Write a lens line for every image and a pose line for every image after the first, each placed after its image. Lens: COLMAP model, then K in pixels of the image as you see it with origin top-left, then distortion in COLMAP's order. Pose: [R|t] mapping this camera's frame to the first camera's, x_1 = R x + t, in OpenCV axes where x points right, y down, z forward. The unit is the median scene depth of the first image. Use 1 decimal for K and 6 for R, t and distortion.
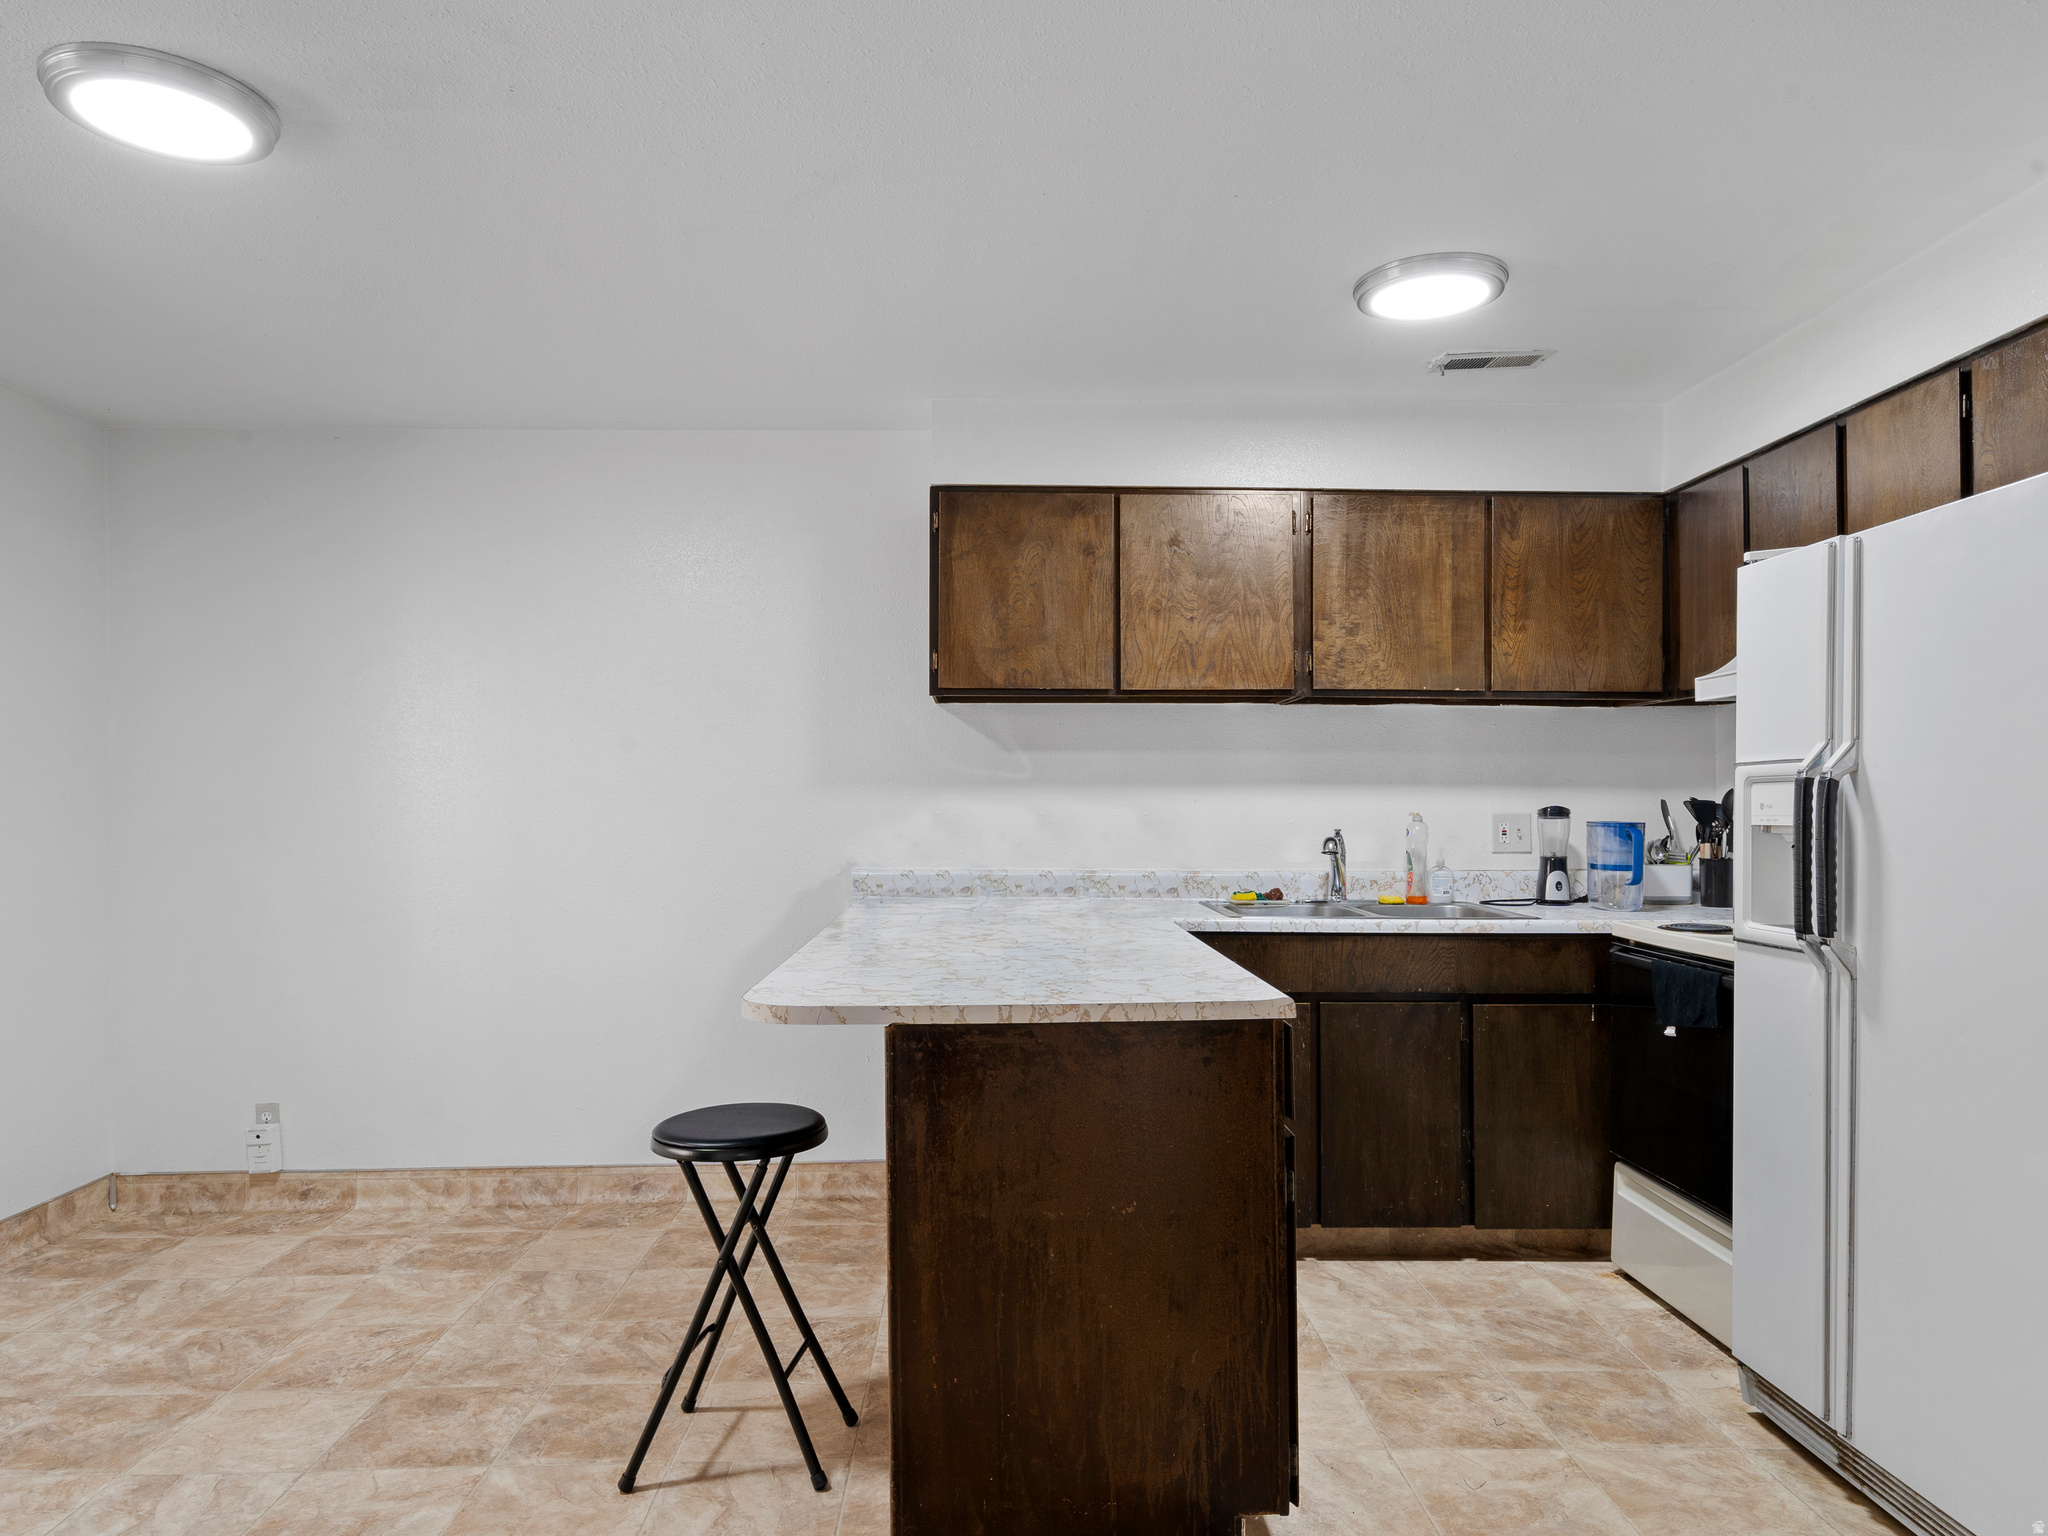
lens RADIAL K [[1306.4, 0, 1026.6], [0, 1306.4, 796.4], [0, 0, 1]] dist [0.001049, 0.003001]
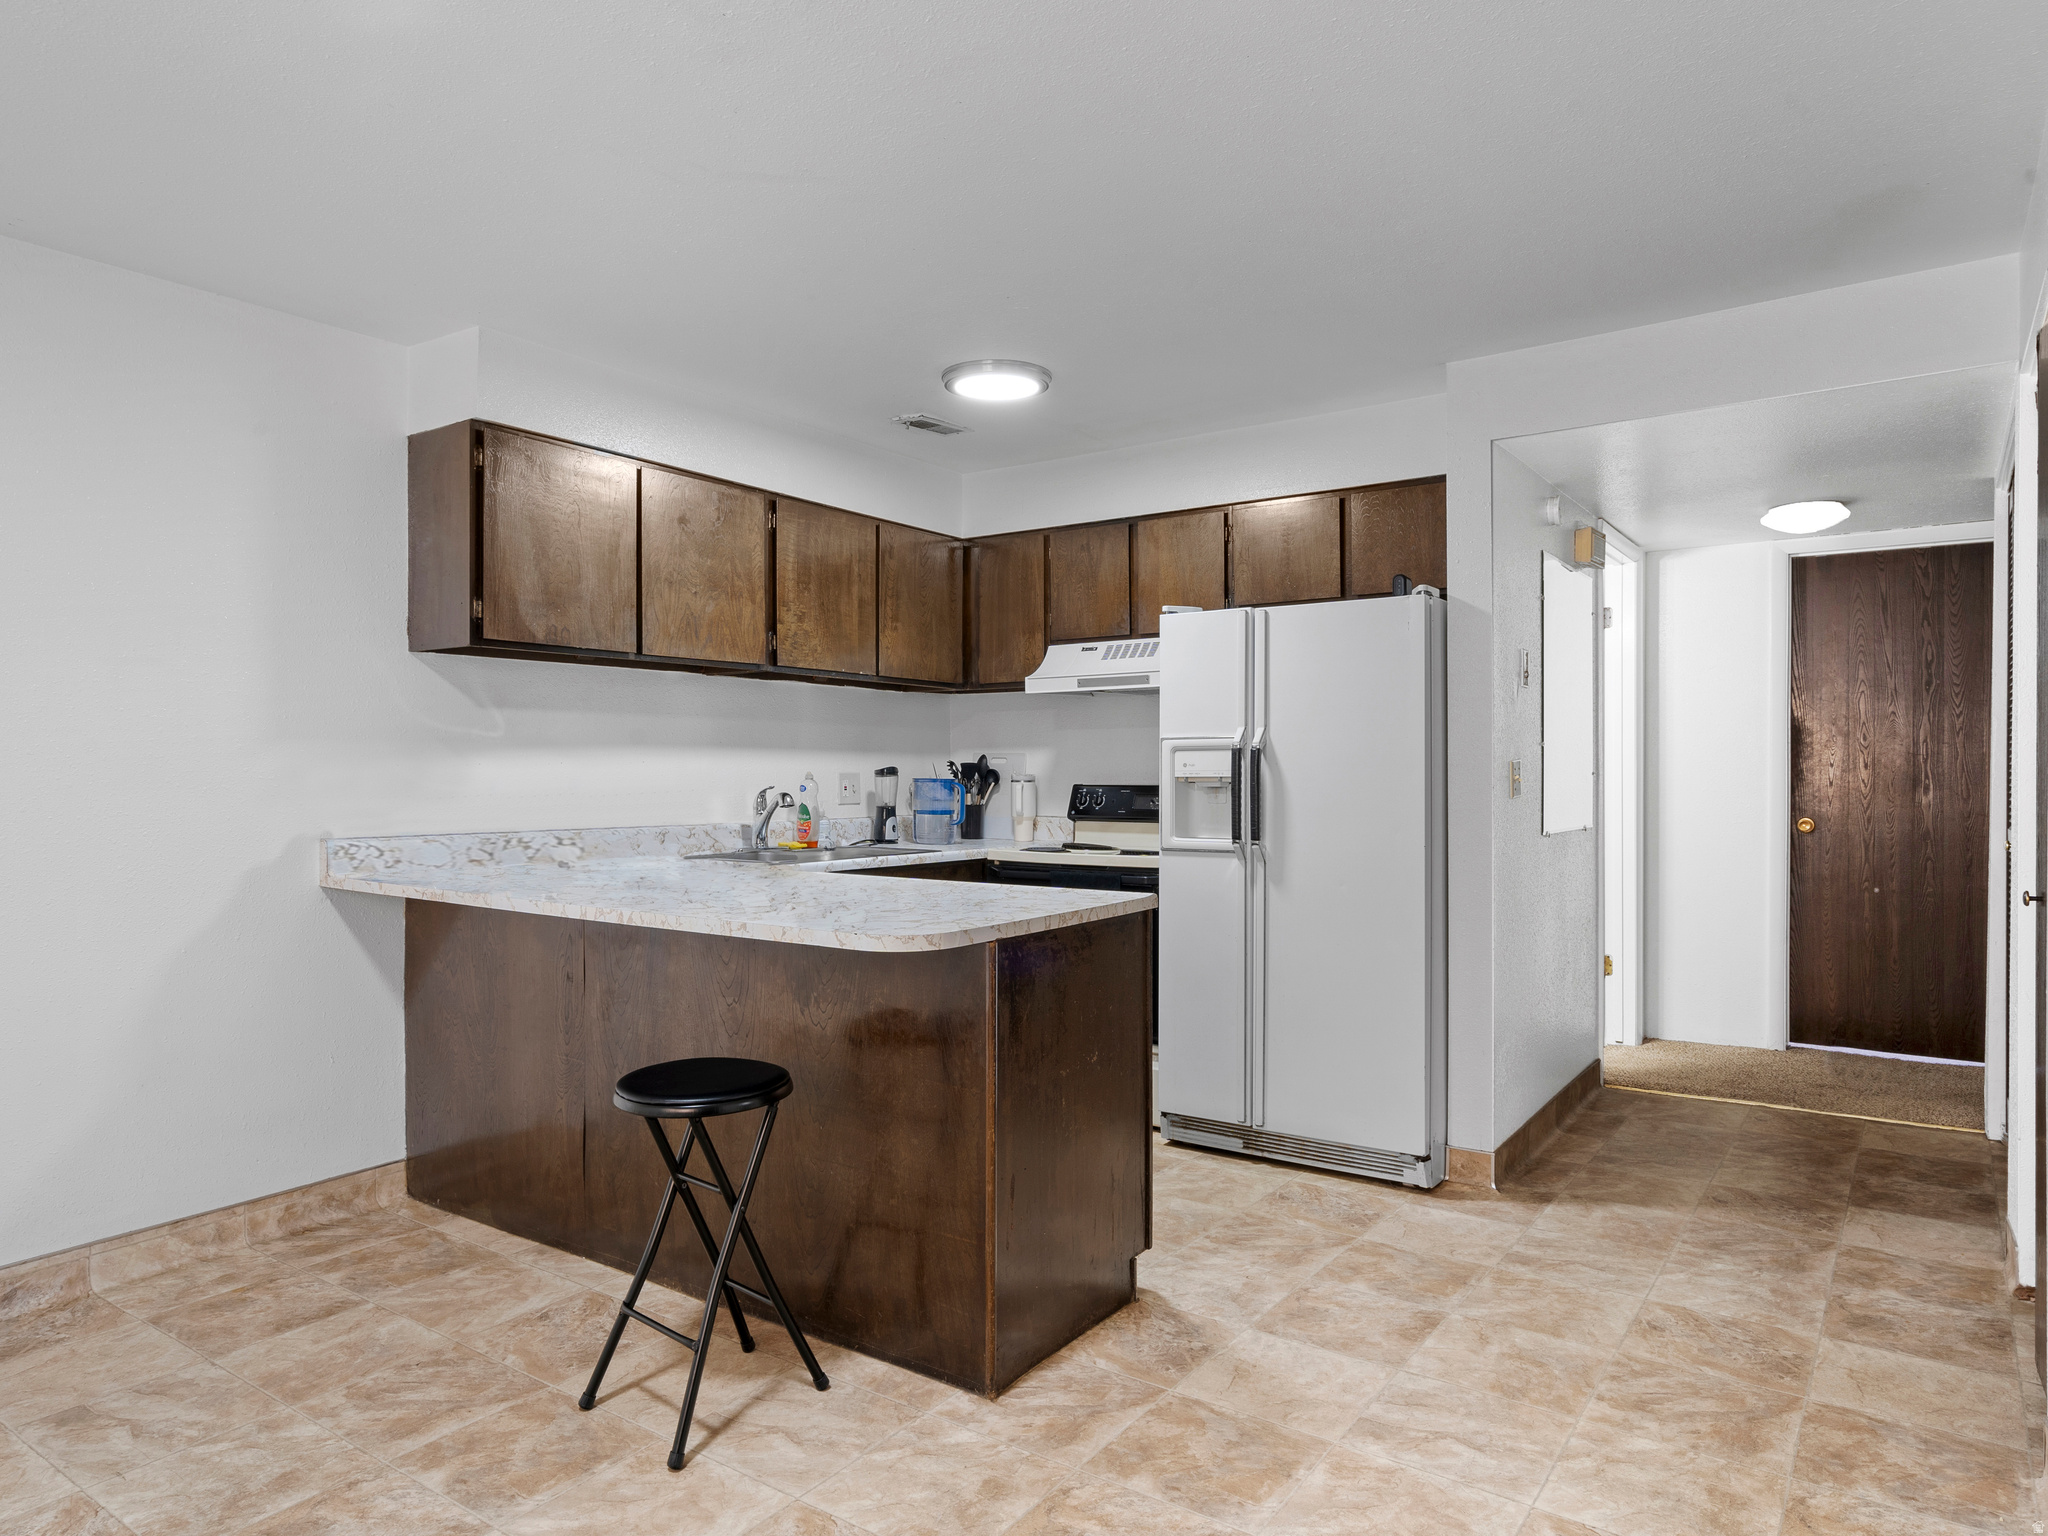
lens RADIAL K [[1285.5, 0, 1024.0], [0, 1285.5, 768.0], [0, 0, 1]] dist [0.002845, 0.002030]
pose [[0.599530, 0.000591, 0.800352, -0.565958], [-0.003910, 0.999990, 0.002190, 0.005801], [-0.800343, -0.004443, 0.599526, 0.139063]]
